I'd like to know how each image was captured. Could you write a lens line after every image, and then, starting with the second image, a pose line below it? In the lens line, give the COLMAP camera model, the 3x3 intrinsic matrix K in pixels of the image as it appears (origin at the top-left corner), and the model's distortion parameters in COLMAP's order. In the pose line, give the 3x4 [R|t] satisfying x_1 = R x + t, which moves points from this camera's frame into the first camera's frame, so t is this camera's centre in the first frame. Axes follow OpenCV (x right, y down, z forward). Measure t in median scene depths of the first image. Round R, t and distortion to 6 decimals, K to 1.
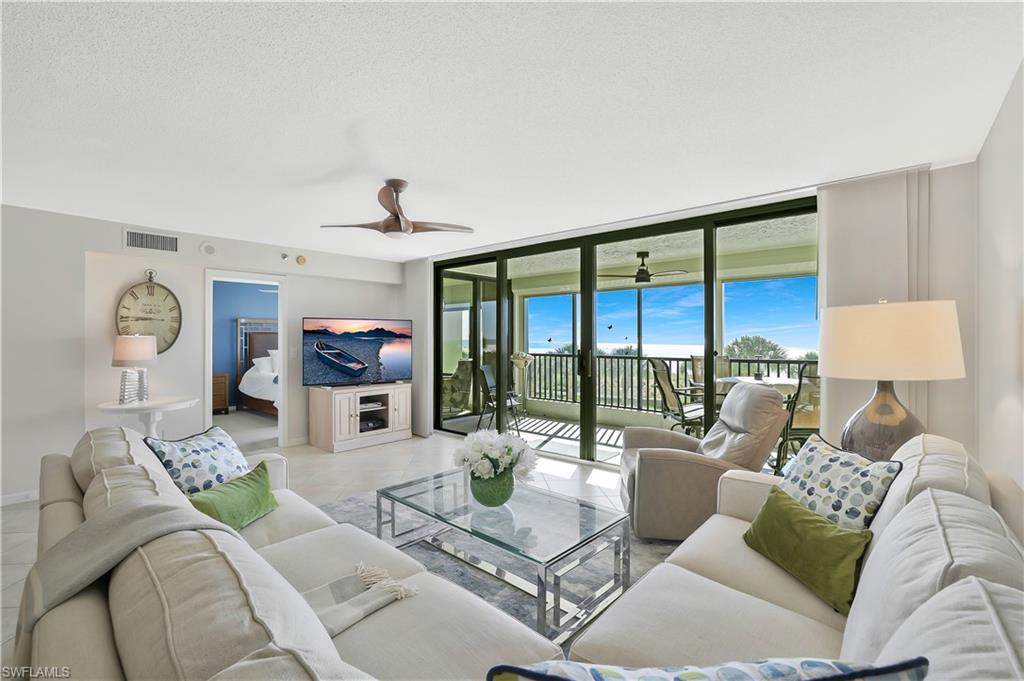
lens RADIAL K [[450.6, 0, 510.5], [0, 450.6, 332.0], [0, 0, 1]] dist [-0.017024, 0.000537]
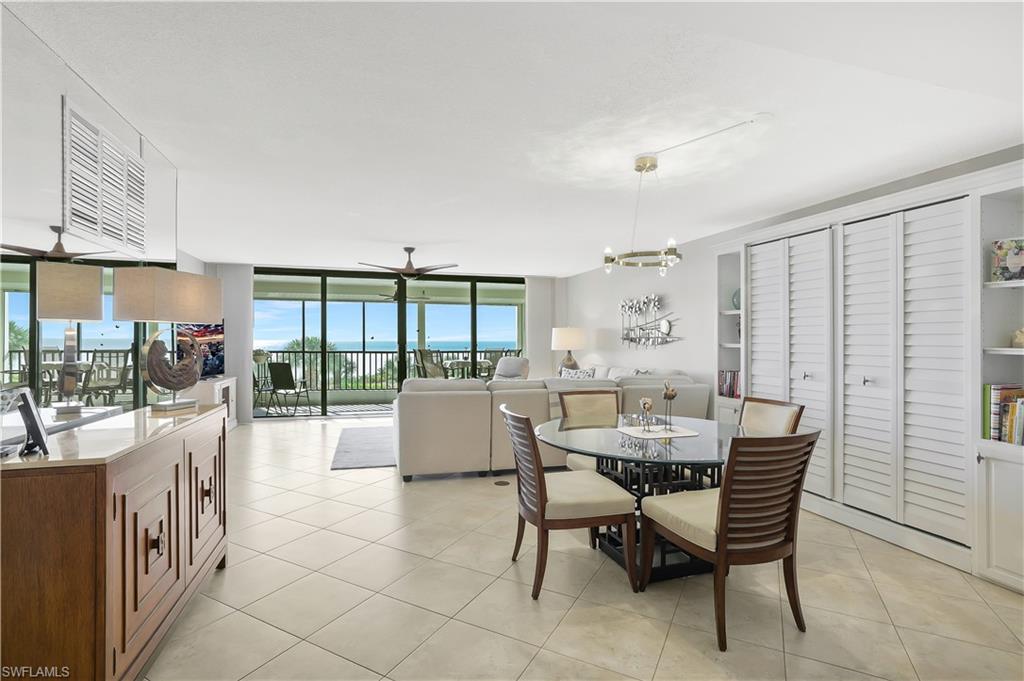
lens RADIAL K [[502.7, 0, 512.0], [0, 502.7, 340.5], [0, 0, 1]] dist [-0.000958, -0.000130]
pose [[0.498902, -0.005347, 0.866642, -0.981276], [-0.011388, 0.999854, 0.012725, -0.001785], [-0.866584, -0.016218, 0.498768, -0.184350]]
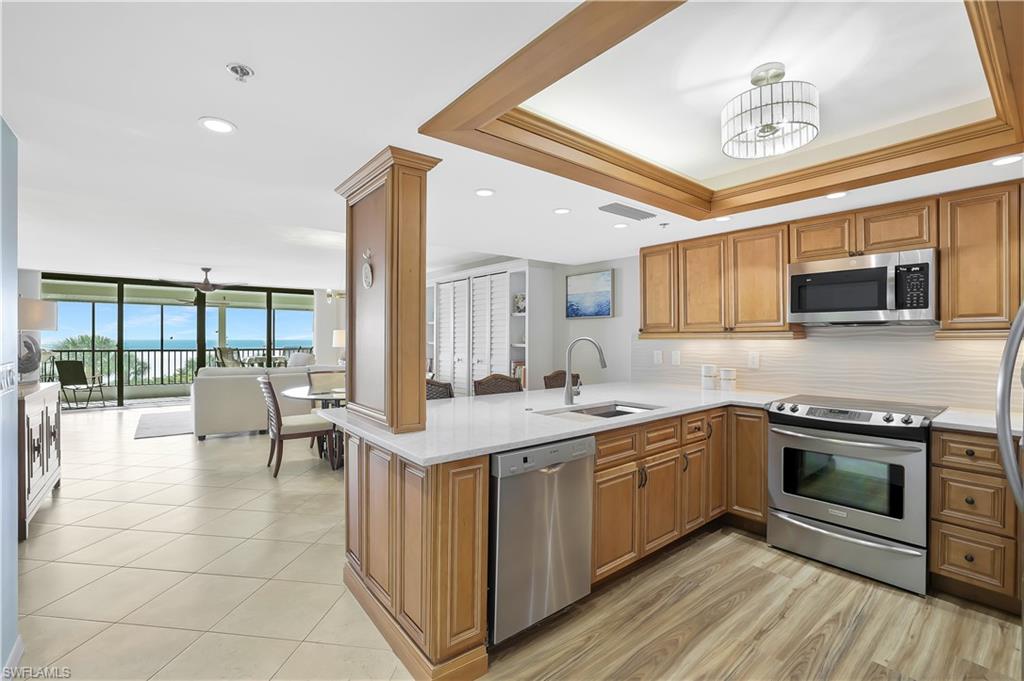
lens RADIAL K [[471.0, 0, 508.0], [0, 471.0, 335.9], [0, 0, 1]] dist [0.001489, 0.001197]
pose [[0.169781, 0.000656, 0.985482, -1.295598], [-0.014403, 0.999895, 0.001815, -0.011699], [-0.985377, -0.014502, 0.169773, -0.496492]]
